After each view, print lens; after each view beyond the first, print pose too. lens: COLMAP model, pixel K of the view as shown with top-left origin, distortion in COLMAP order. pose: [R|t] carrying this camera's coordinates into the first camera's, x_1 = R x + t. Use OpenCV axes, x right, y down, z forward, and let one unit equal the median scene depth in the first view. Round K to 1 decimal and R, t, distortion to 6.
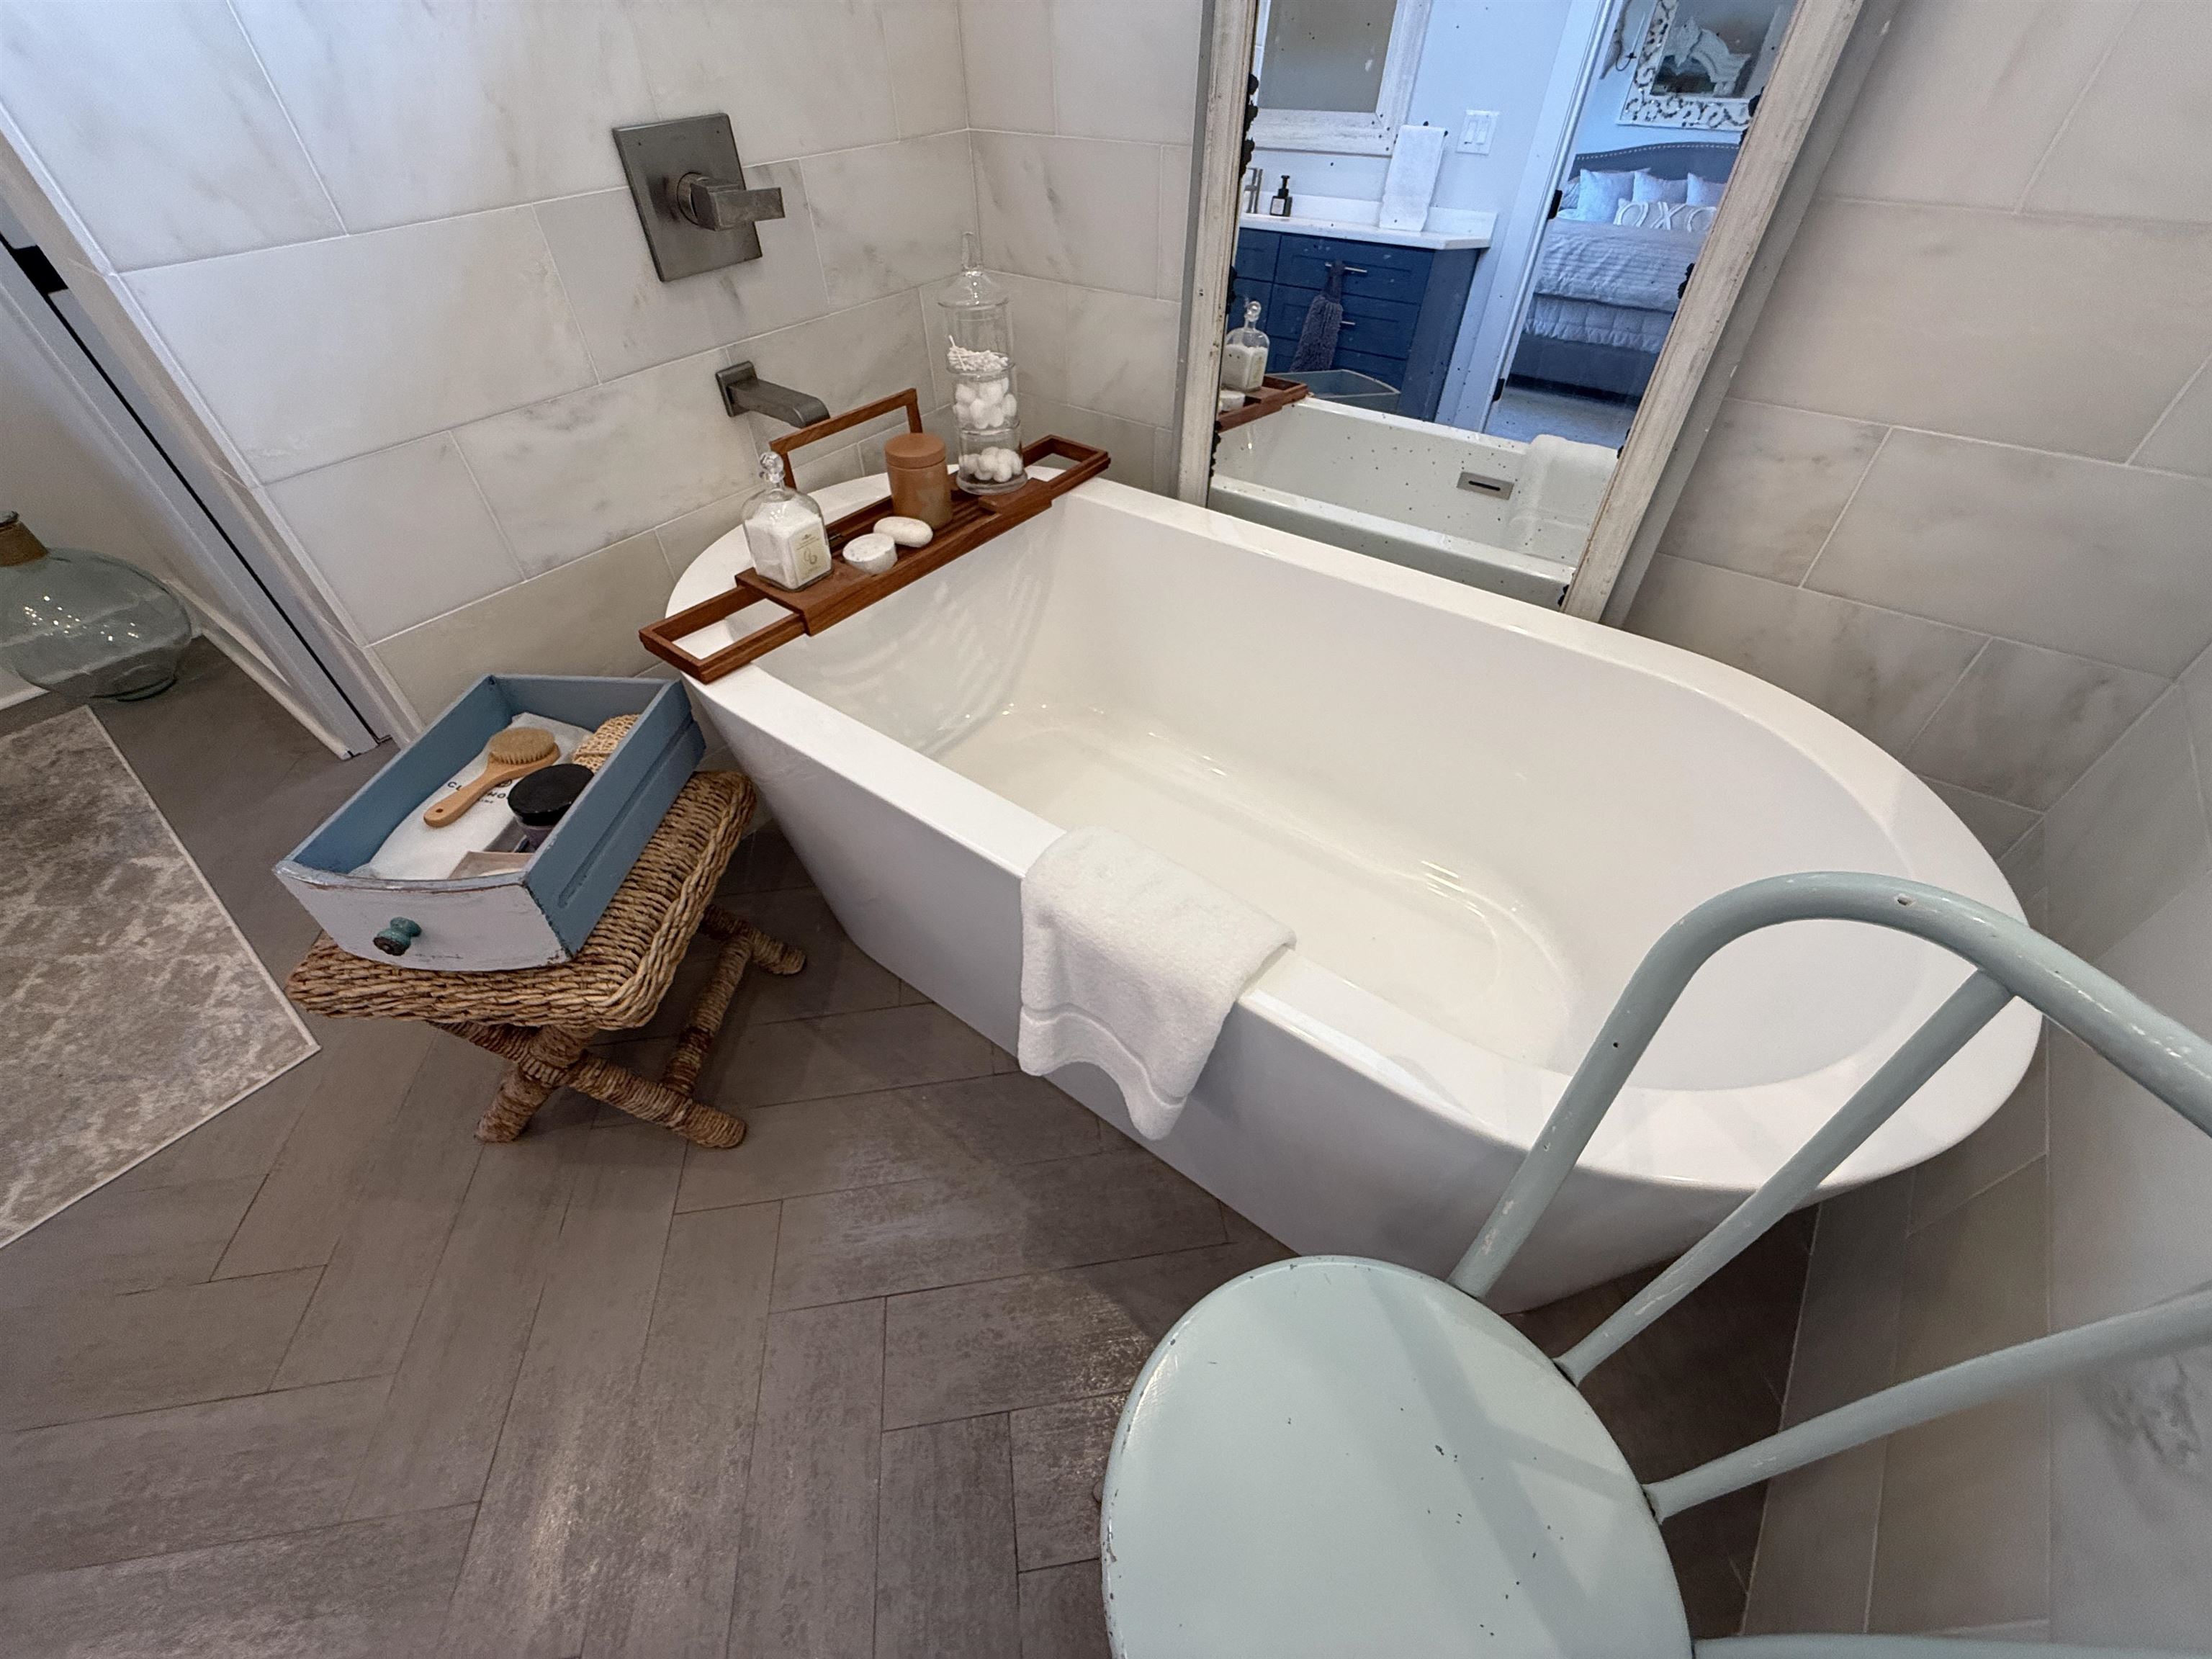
lens RADIAL K [[880.8, 0, 1100.9], [0, 880.8, 829.8], [0, 0, 1]] dist [-0.002709, 0.000929]
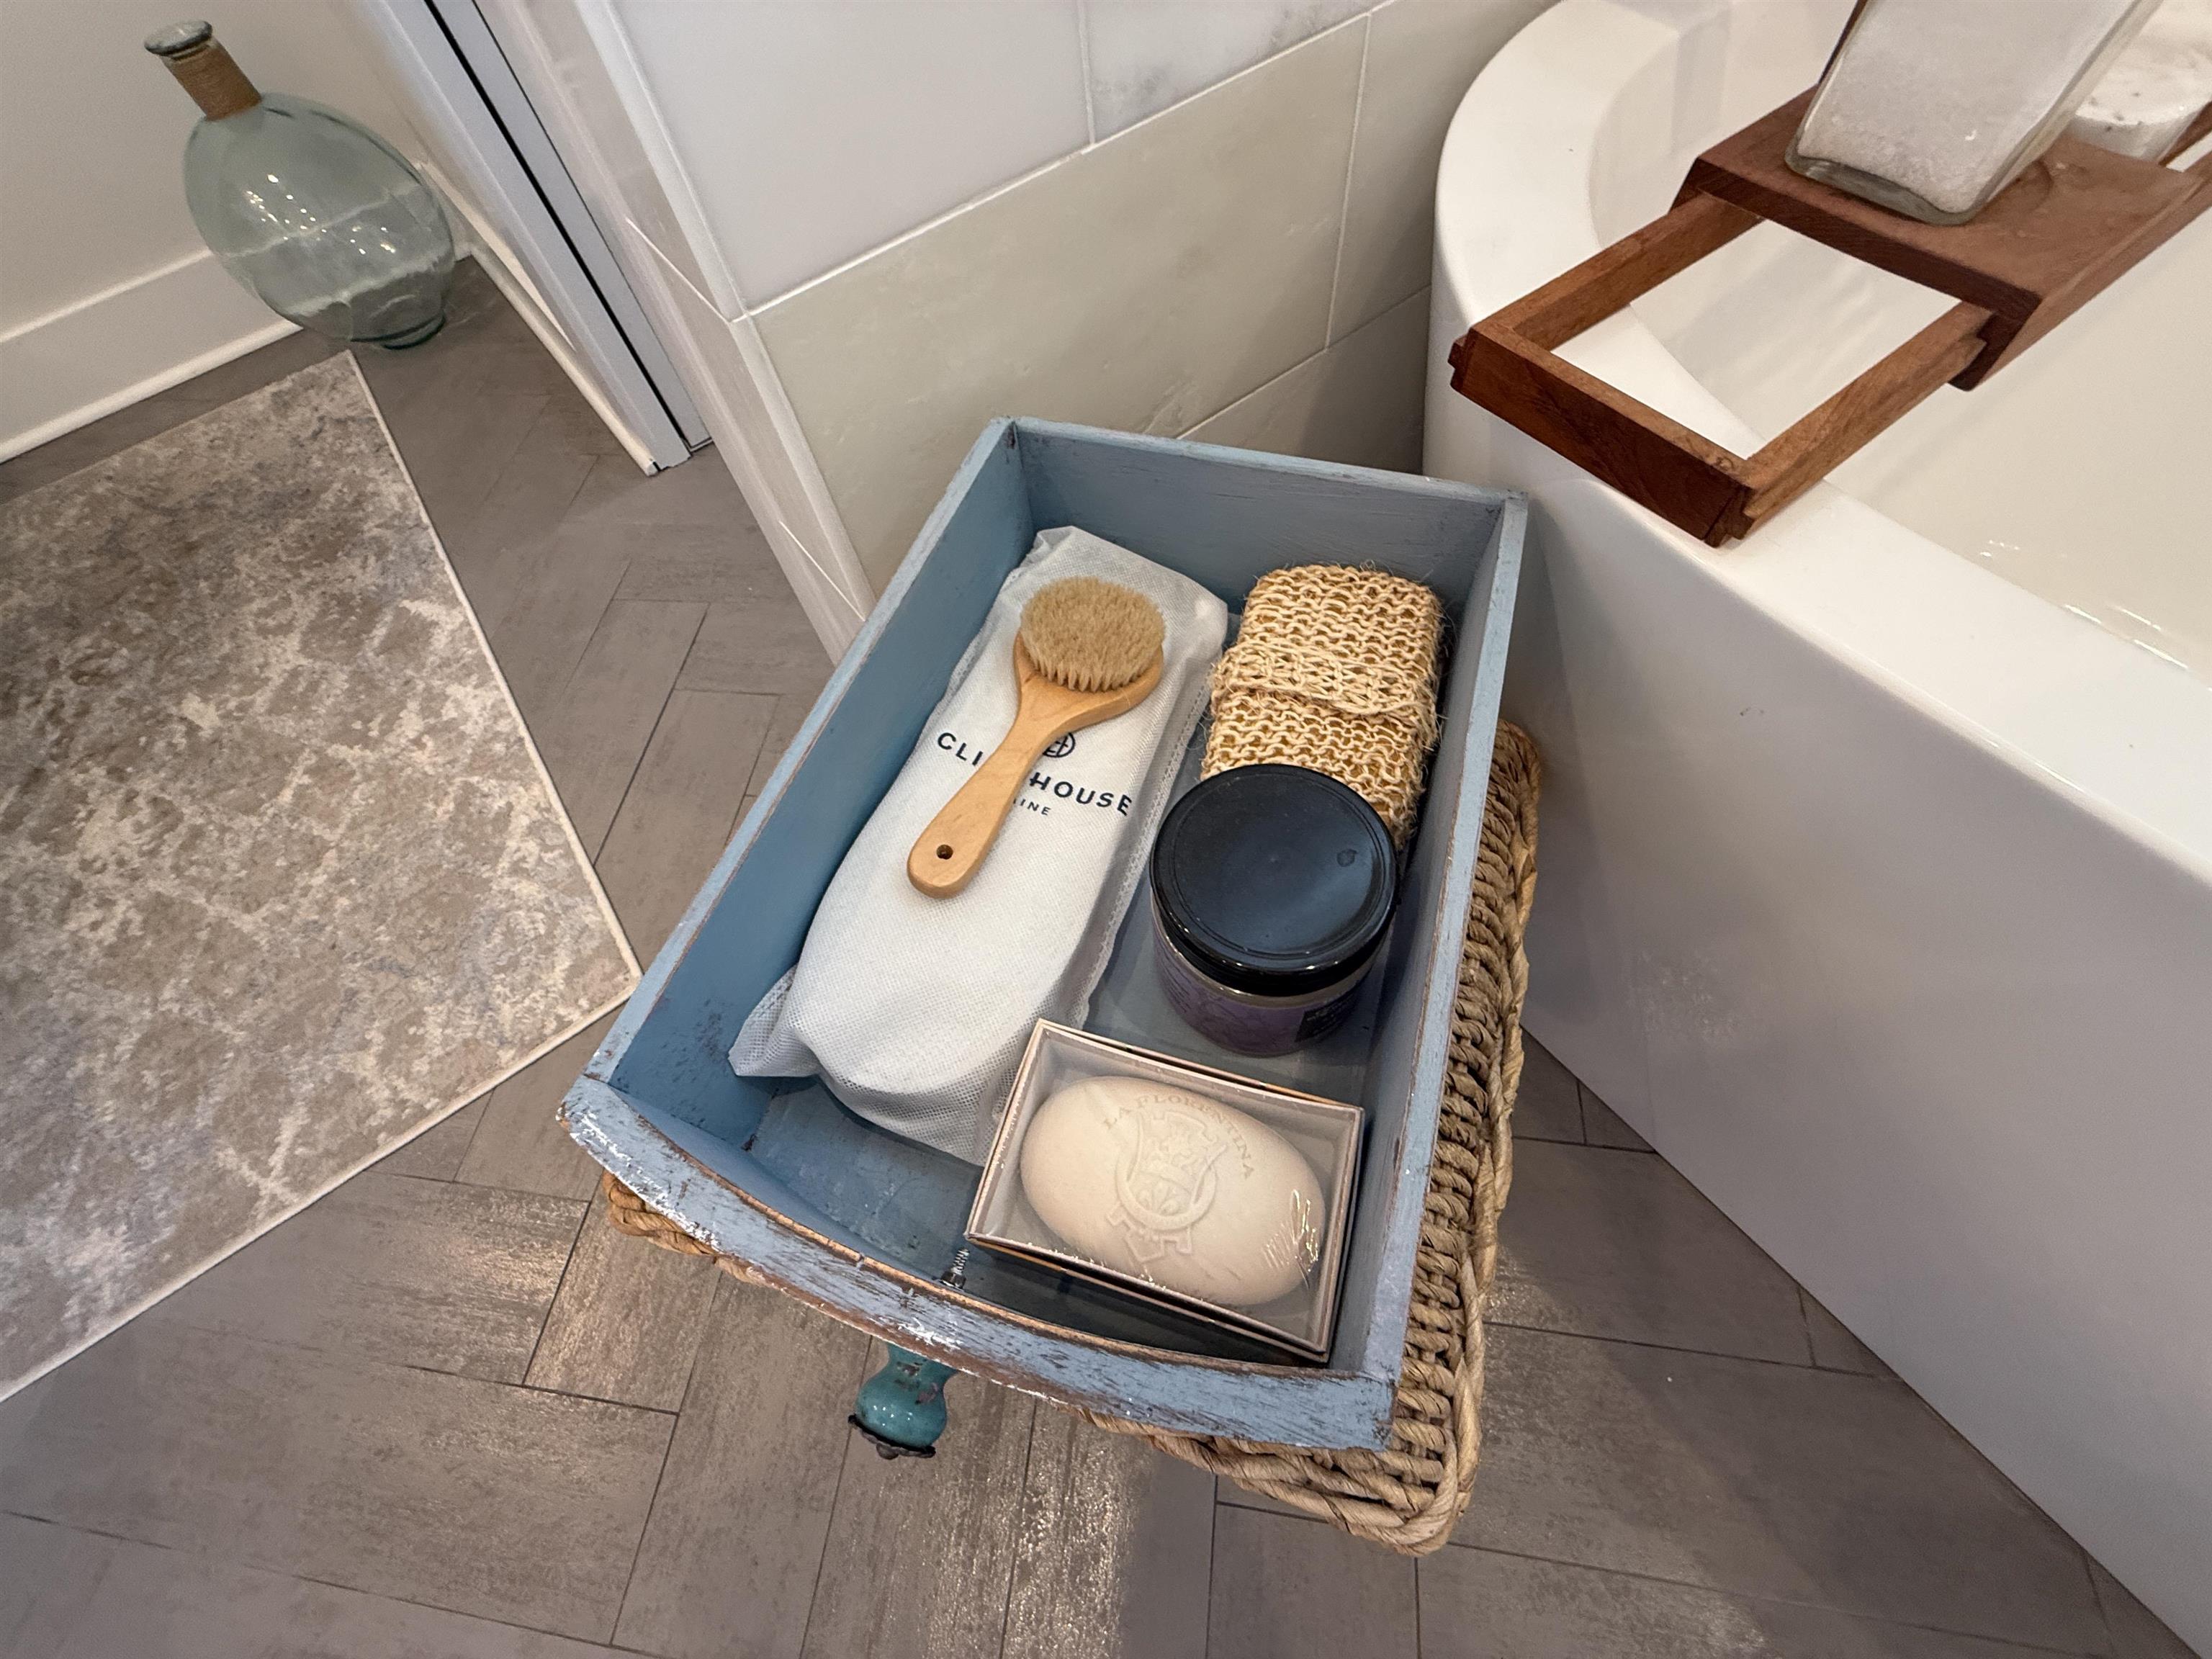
lens RADIAL K [[880.8, 0, 1108.2], [0, 880.8, 829.1], [0, 0, 1]] dist [-0.002709, 0.000929]
pose [[0.963667, 0.192252, -0.185430, -0.414449], [-0.127463, 0.941069, 0.313277, -0.101371], [0.234730, -0.278260, 0.931382, 0.455293]]
